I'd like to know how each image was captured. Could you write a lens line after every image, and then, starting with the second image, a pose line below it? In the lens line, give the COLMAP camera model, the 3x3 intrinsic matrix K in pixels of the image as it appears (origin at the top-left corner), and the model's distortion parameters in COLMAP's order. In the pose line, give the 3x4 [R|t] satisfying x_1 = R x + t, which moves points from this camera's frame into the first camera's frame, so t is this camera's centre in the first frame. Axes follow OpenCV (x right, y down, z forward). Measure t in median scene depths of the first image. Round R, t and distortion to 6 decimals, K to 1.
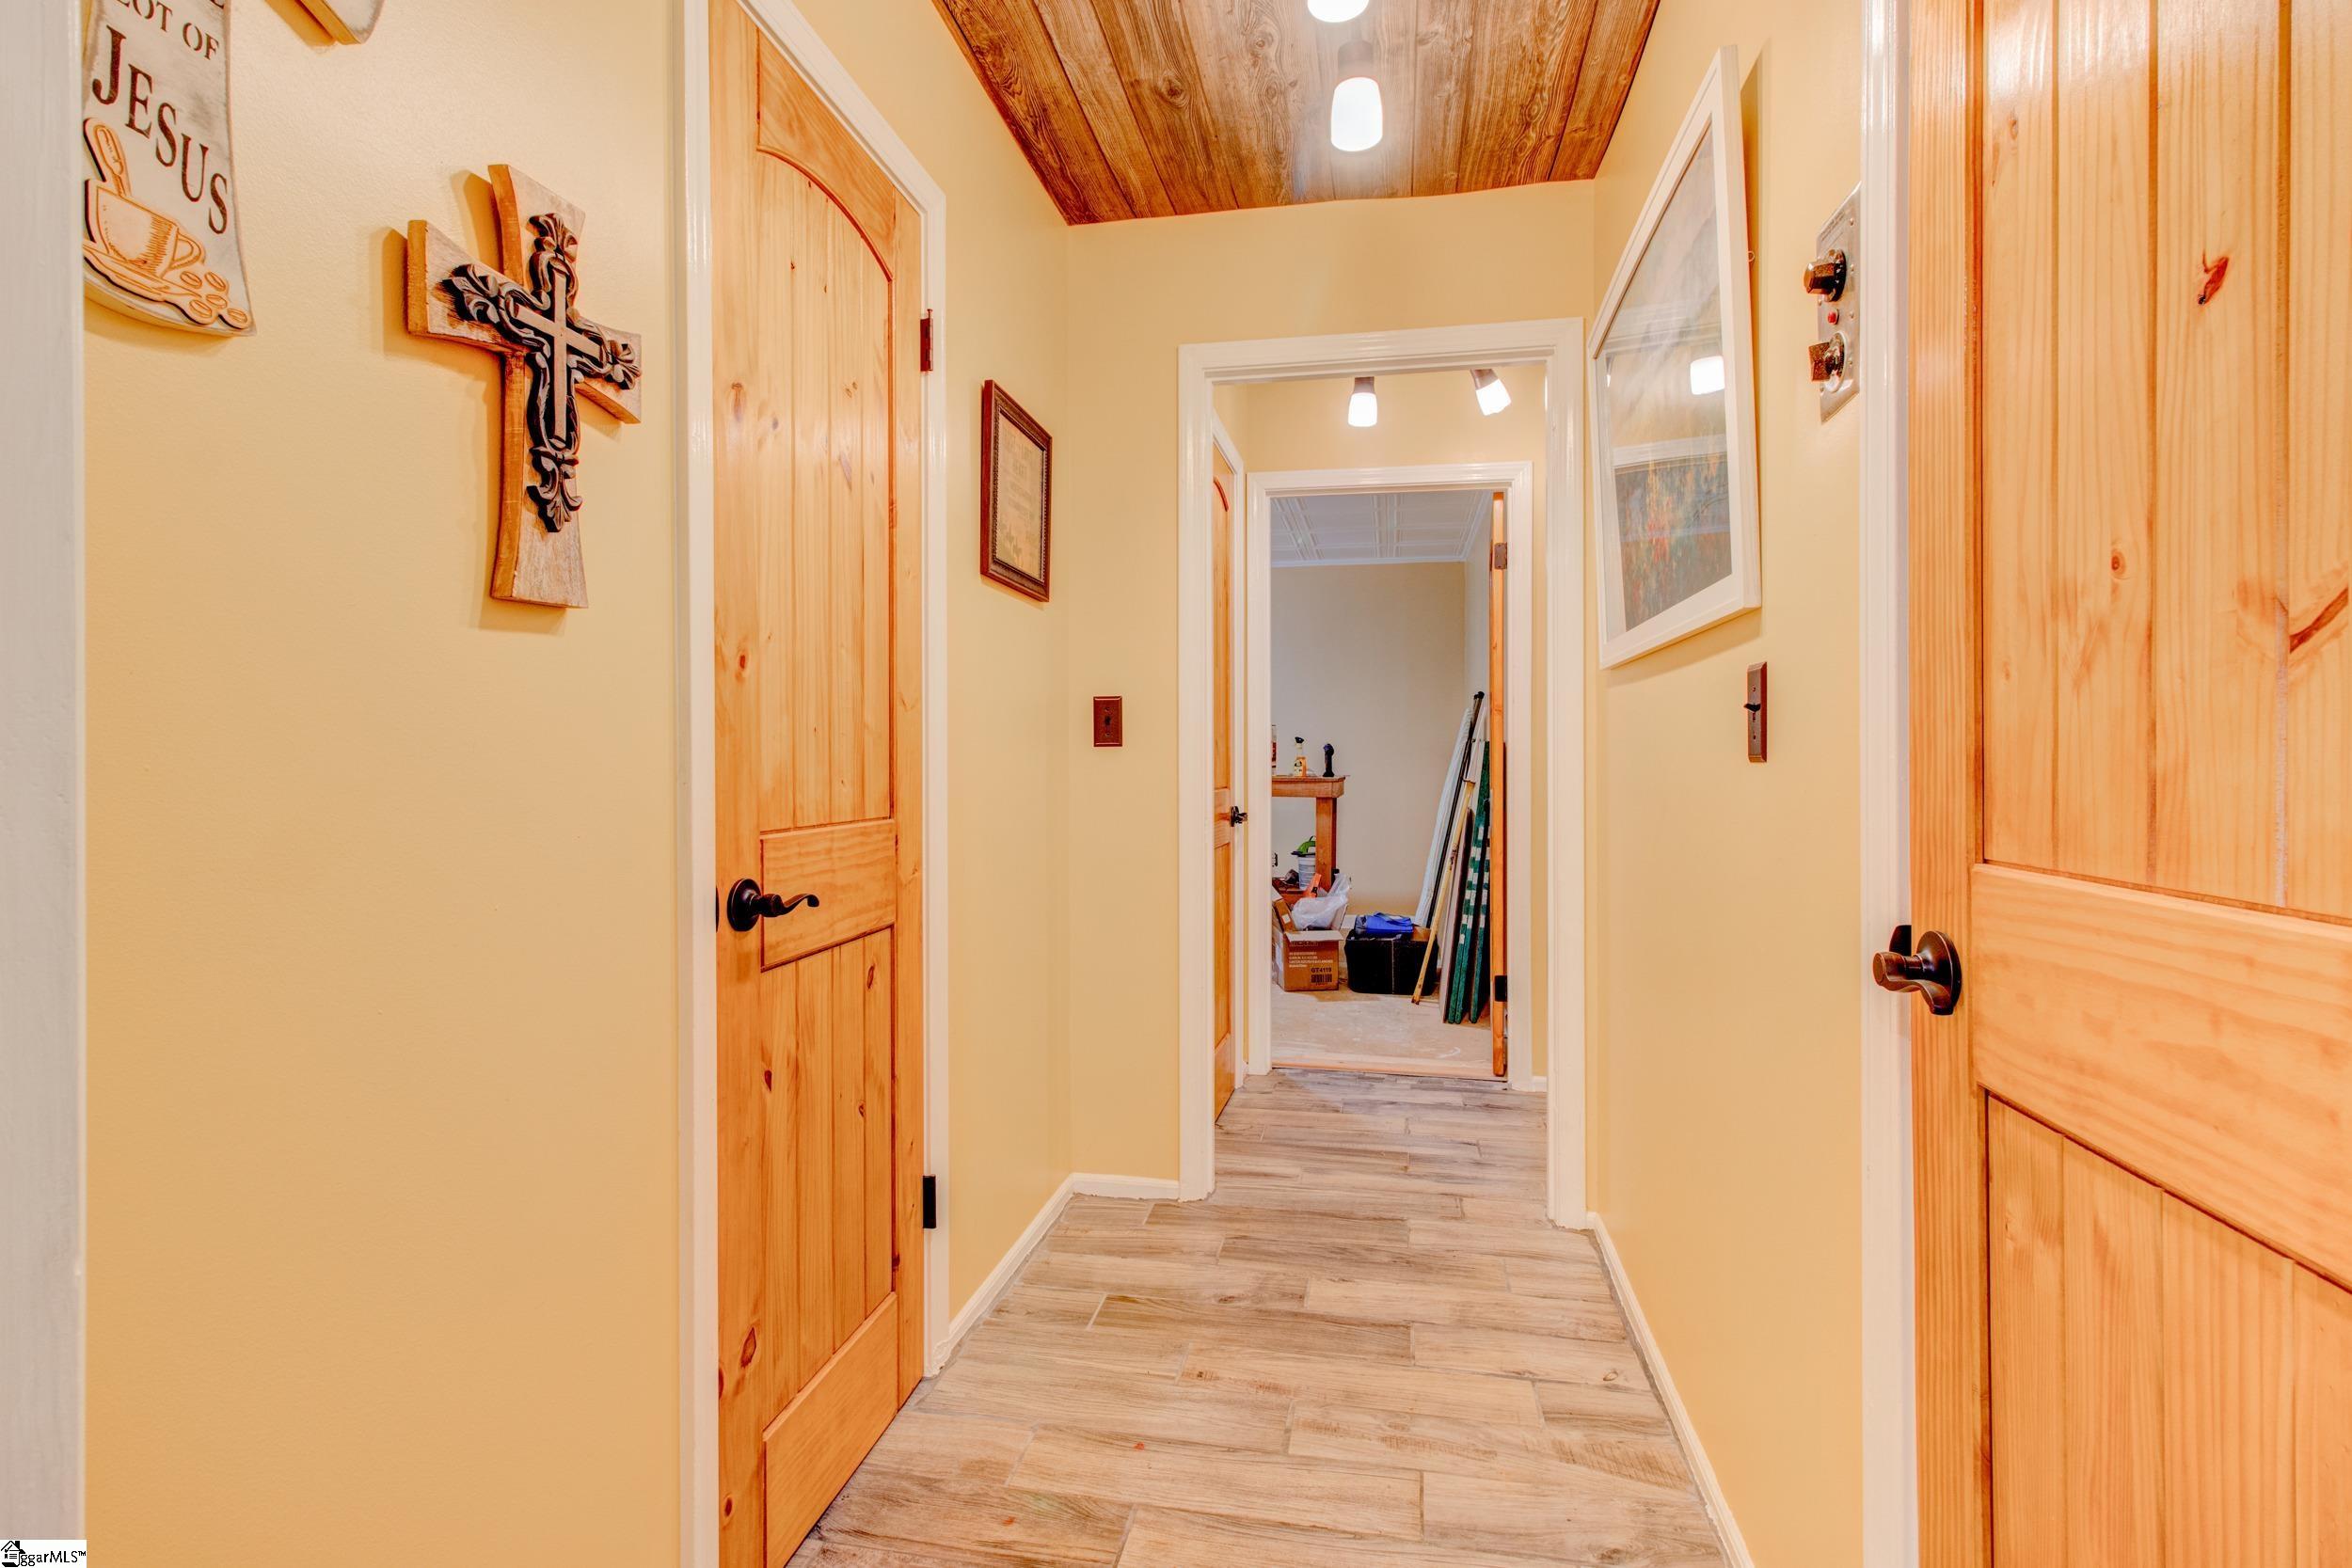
lens RADIAL K [[1109.9, 0, 1176.0], [0, 1109.9, 771.5], [0, 0, 1]] dist [0.001047, 0.000923]
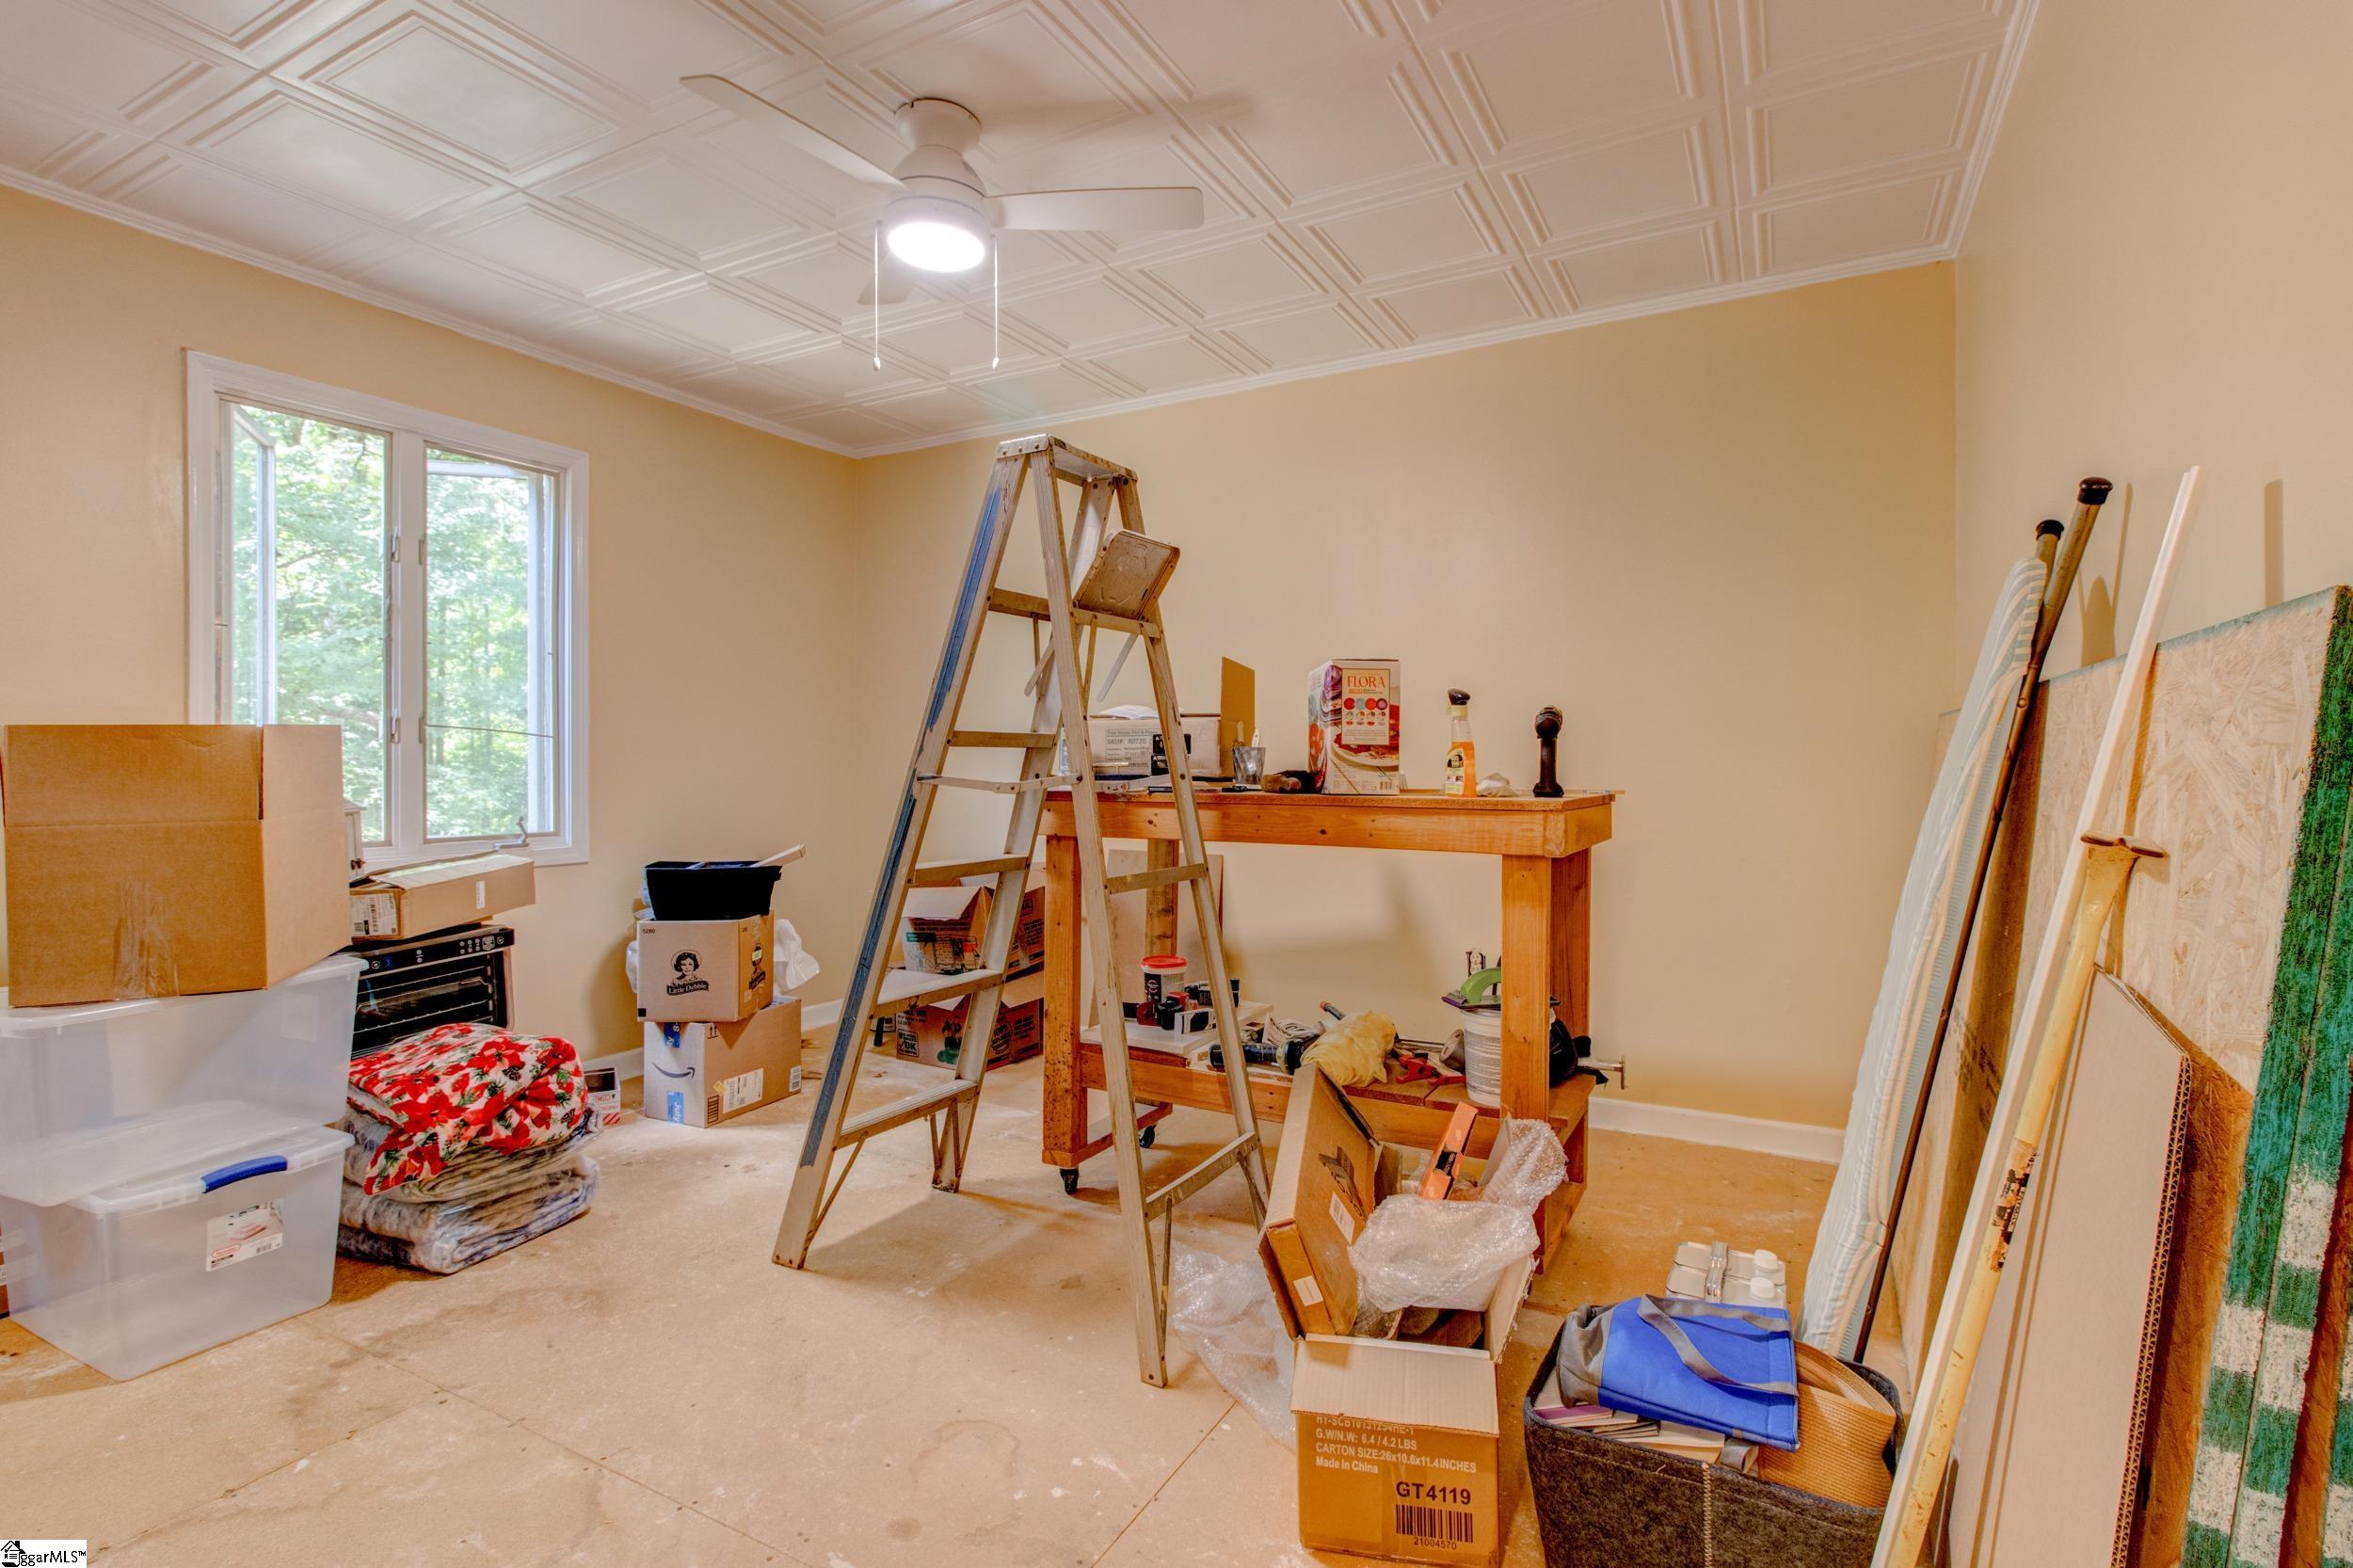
lens RADIAL K [[1110.5, 0, 1184.0], [0, 1110.5, 777.4], [0, 0, 1]] dist [0.001047, 0.000923]
pose [[0.952434, -0.000379, -0.304745, 0.136212], [0.000441, 1.000000, 0.000136, -0.001677], [0.304745, -0.000264, 0.952434, 0.617328]]
